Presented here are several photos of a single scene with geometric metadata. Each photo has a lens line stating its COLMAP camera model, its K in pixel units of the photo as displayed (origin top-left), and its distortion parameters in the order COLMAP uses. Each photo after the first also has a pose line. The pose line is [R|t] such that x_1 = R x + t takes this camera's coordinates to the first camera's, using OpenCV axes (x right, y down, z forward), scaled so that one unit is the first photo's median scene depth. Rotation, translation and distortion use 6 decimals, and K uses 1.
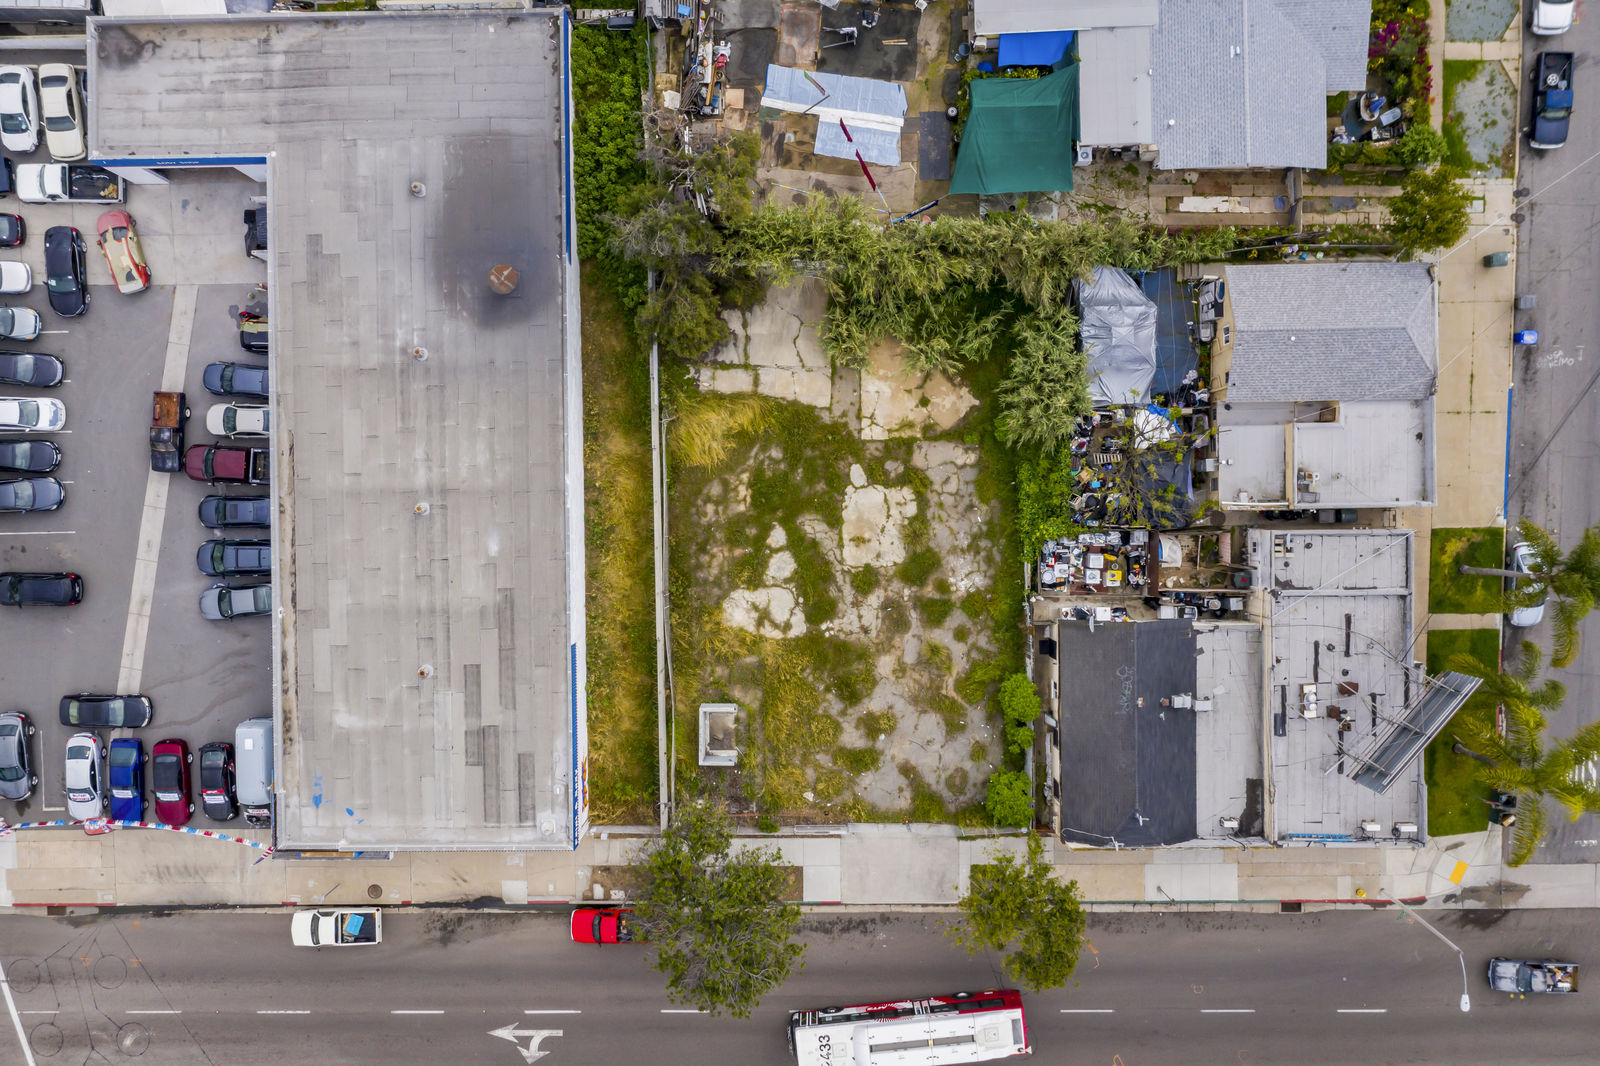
lens RADIAL K [[1276.7, 0, 802.6], [0, 1276.7, 536.7], [0, 0, 1]] dist [-0.014098, 0.009345]
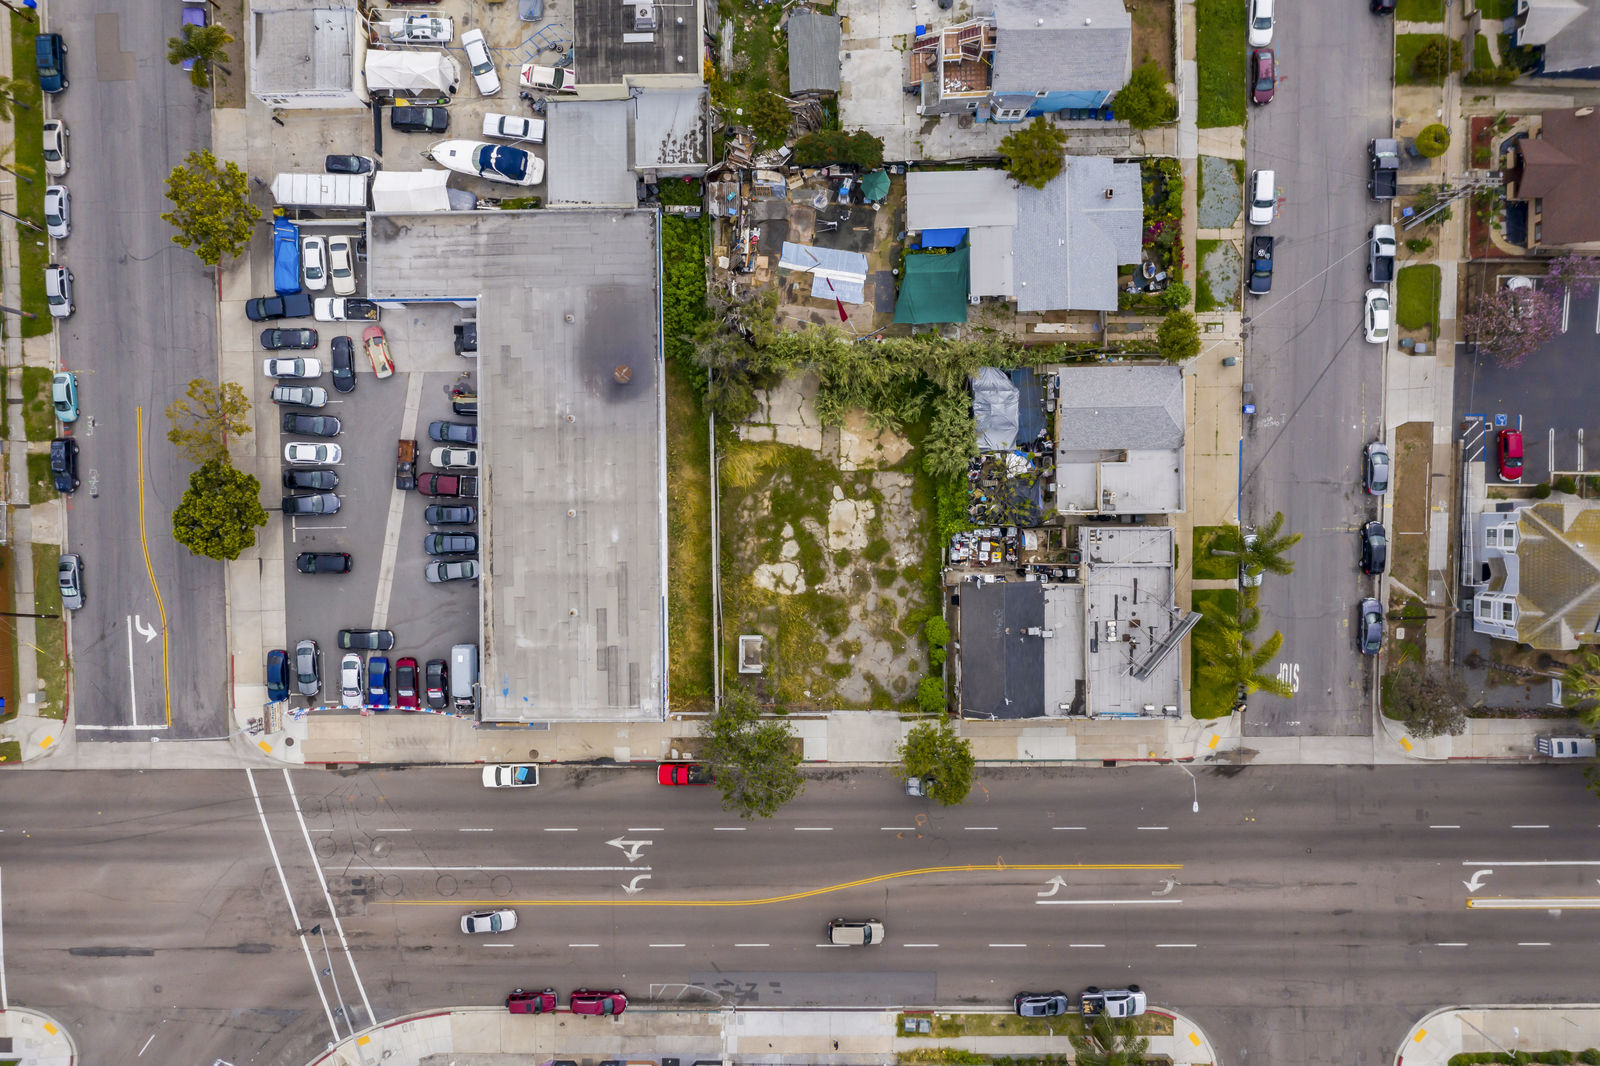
lens RADIAL K [[1276.7, 0, 798.0], [0, 1276.7, 533.6], [0, 0, 1]] dist [-0.014098, 0.009345]
pose [[0.999992, 0.001839, -0.003494, -0.001529], [-0.001854, 0.999990, -0.004177, 0.010253], [0.003486, 0.004183, 0.999985, -0.619792]]
